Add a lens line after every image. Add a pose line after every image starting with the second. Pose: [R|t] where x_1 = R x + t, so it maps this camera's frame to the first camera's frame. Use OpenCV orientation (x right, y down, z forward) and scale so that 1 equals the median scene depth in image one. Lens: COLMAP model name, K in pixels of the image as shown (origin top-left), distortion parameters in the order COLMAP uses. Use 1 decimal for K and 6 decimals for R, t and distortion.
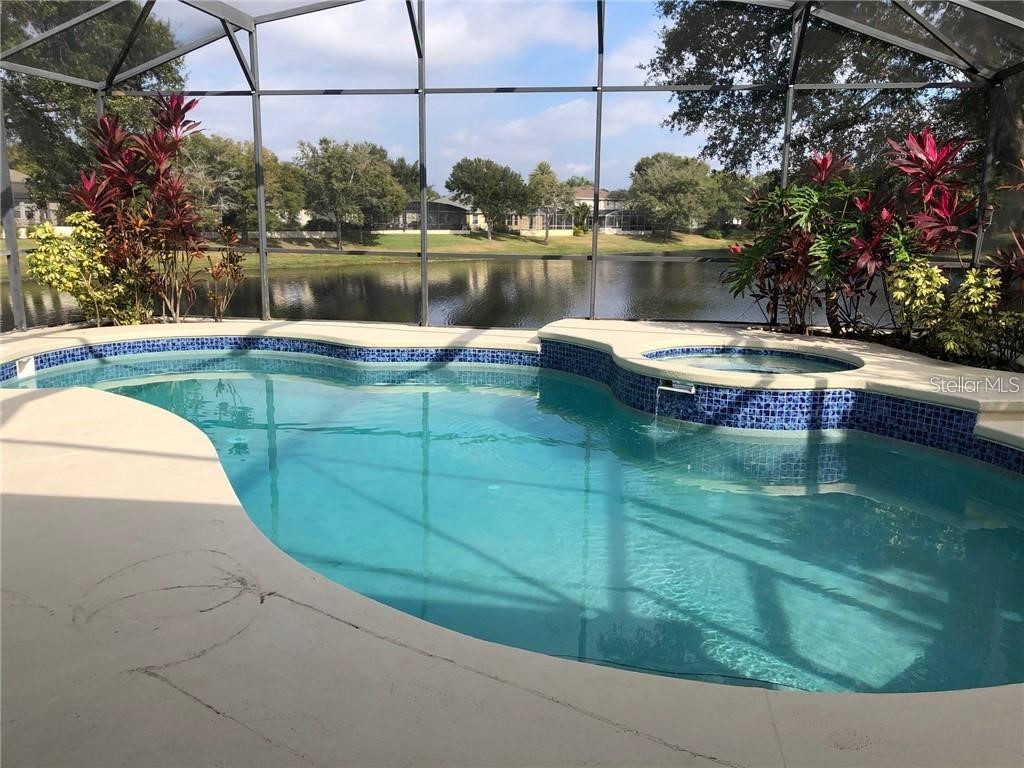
lens RADIAL K [[835.3, 0, 512.0], [0, 835.3, 384.0], [0, 0, 1]] dist [0.103719, -0.209659]
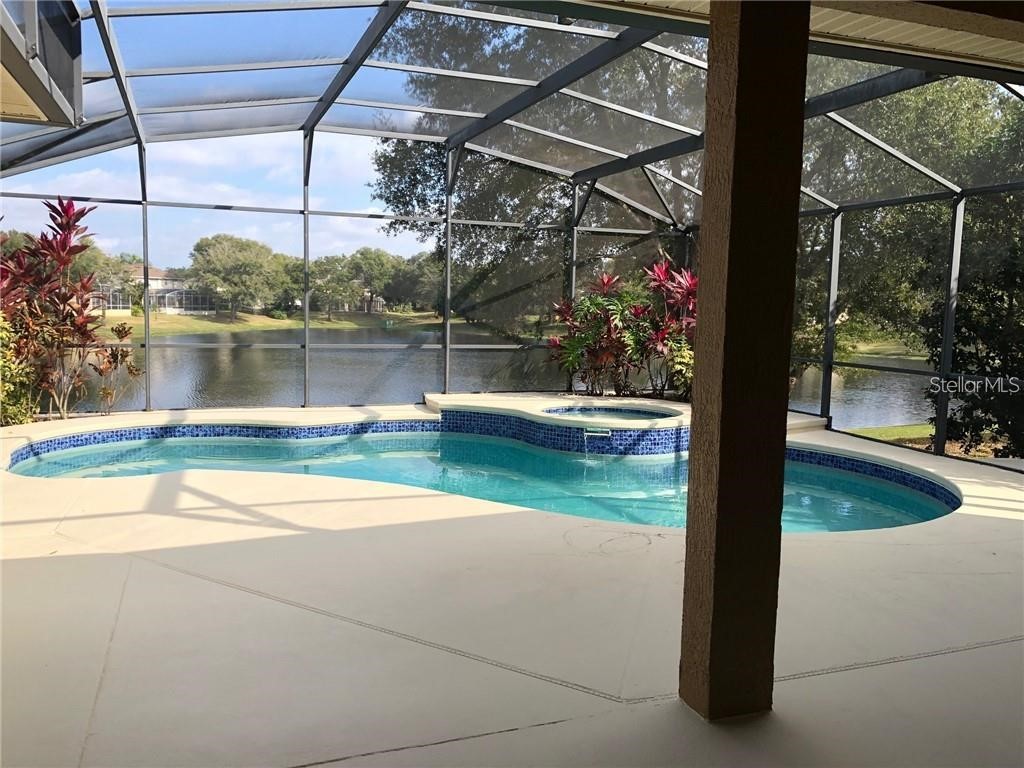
lens RADIAL K [[835.3, 0, 512.0], [0, 835.3, 384.0], [0, 0, 1]] dist [0.103719, -0.209659]
pose [[0.864037, -0.043934, 0.501507, -0.476713], [0.090088, 0.993598, -0.068168, 0.003923], [-0.495302, 0.104080, 0.862464, -0.157051]]
